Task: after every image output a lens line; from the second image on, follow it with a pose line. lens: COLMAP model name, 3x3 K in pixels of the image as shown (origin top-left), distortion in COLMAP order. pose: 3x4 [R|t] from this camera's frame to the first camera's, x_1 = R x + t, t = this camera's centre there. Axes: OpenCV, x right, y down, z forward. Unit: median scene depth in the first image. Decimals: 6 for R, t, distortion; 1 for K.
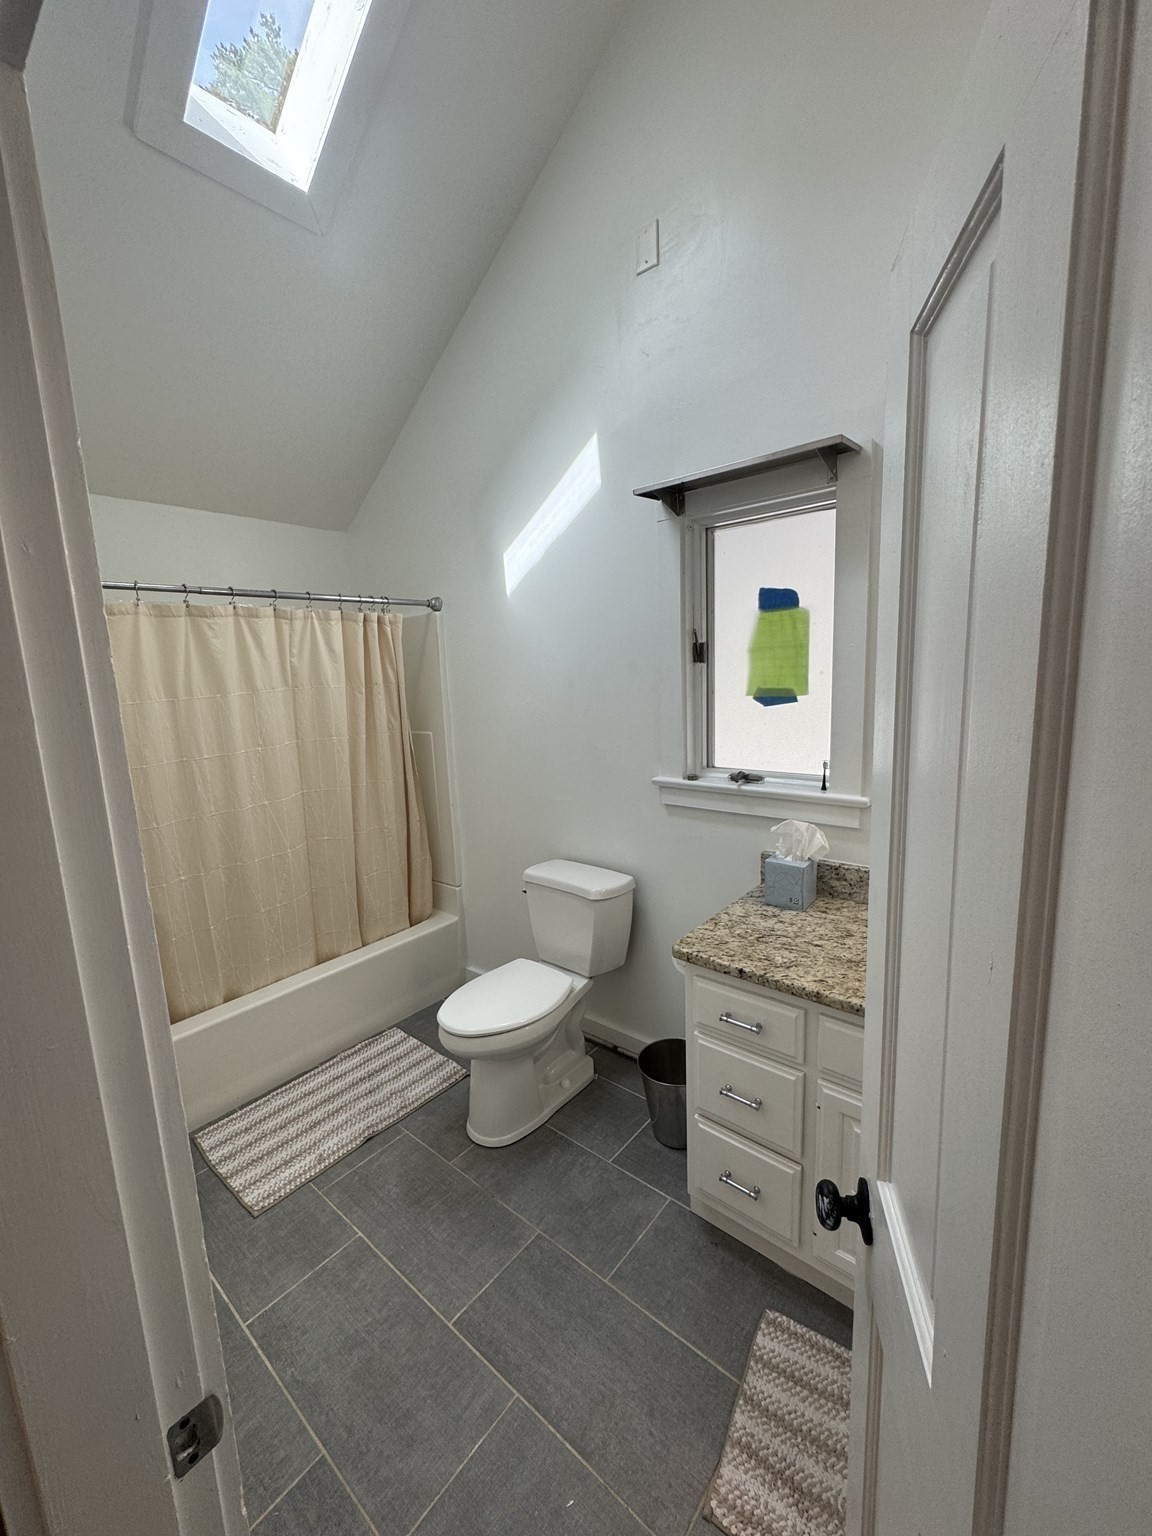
lens RADIAL K [[615.4, 0, 576.0], [0, 615.4, 768.0], [0, 0, 1]] dist [-0.001444, 0.000069]
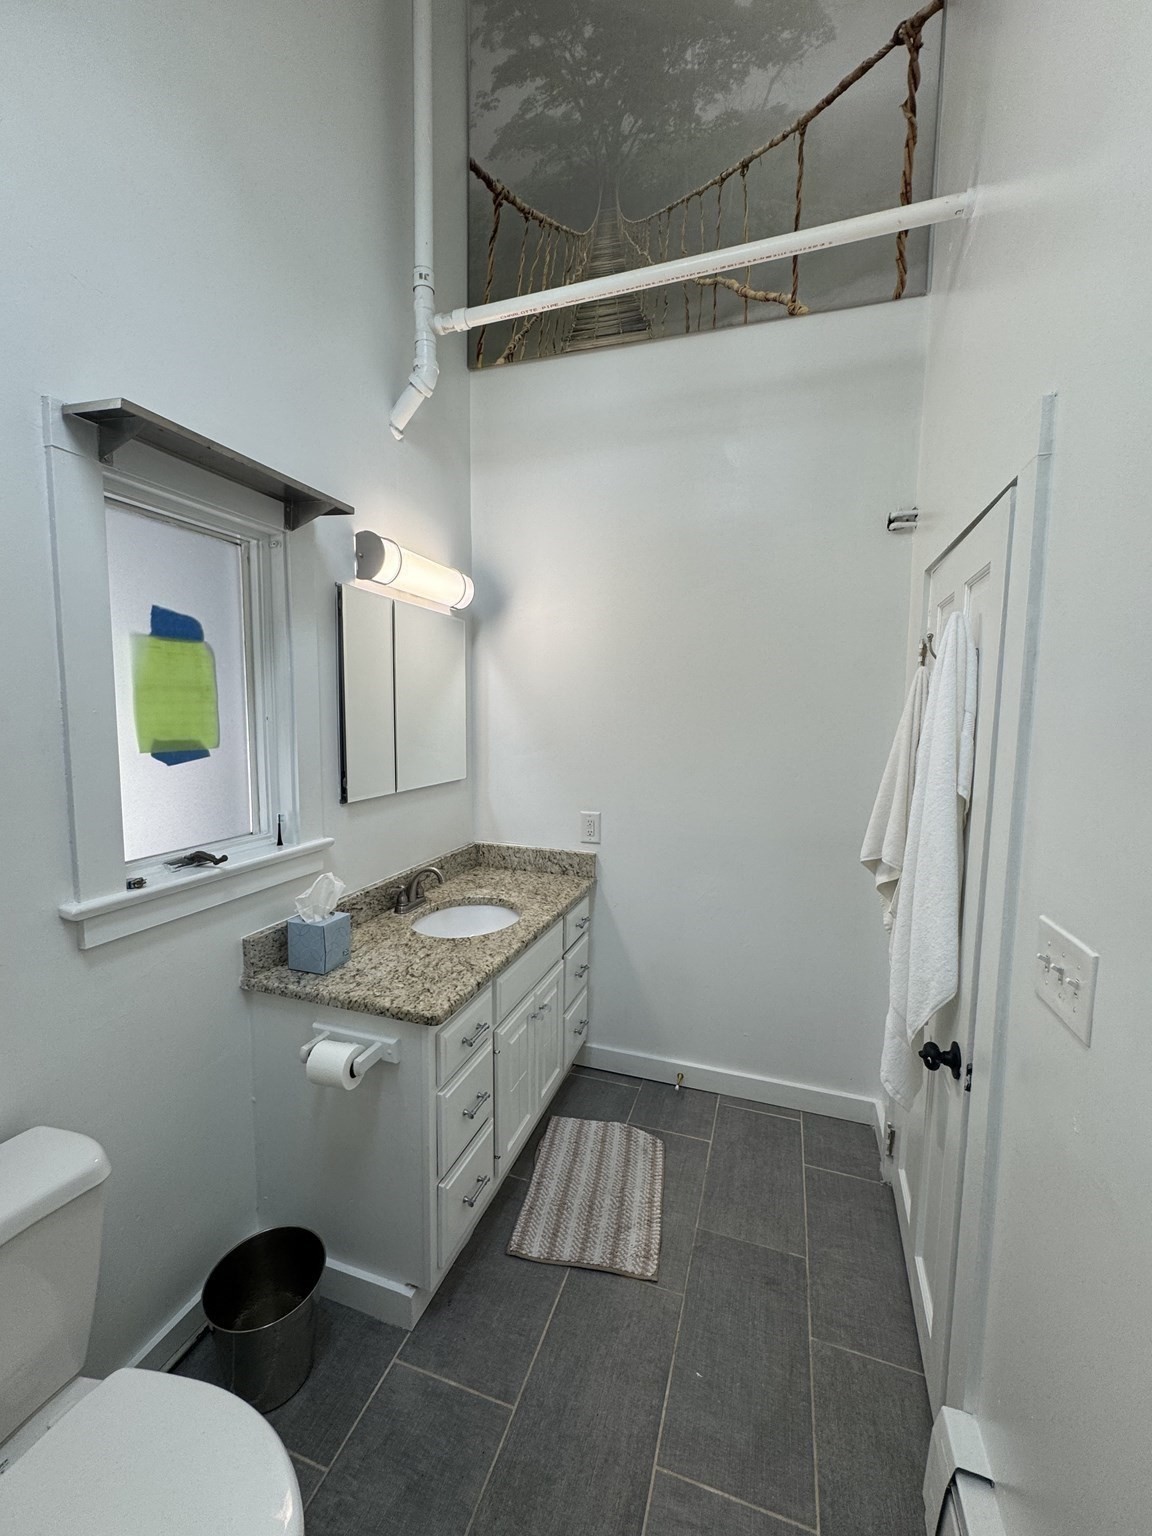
lens RADIAL K [[608.7, 0, 576.0], [0, 608.7, 768.0], [0, 0, 1]] dist [-0.004728, -0.000082]
pose [[-0.360414, -0.055098, 0.931164, -0.587073], [0.150015, 0.981836, 0.116161, -0.114167], [-0.920651, 0.181554, -0.345602, 0.844680]]
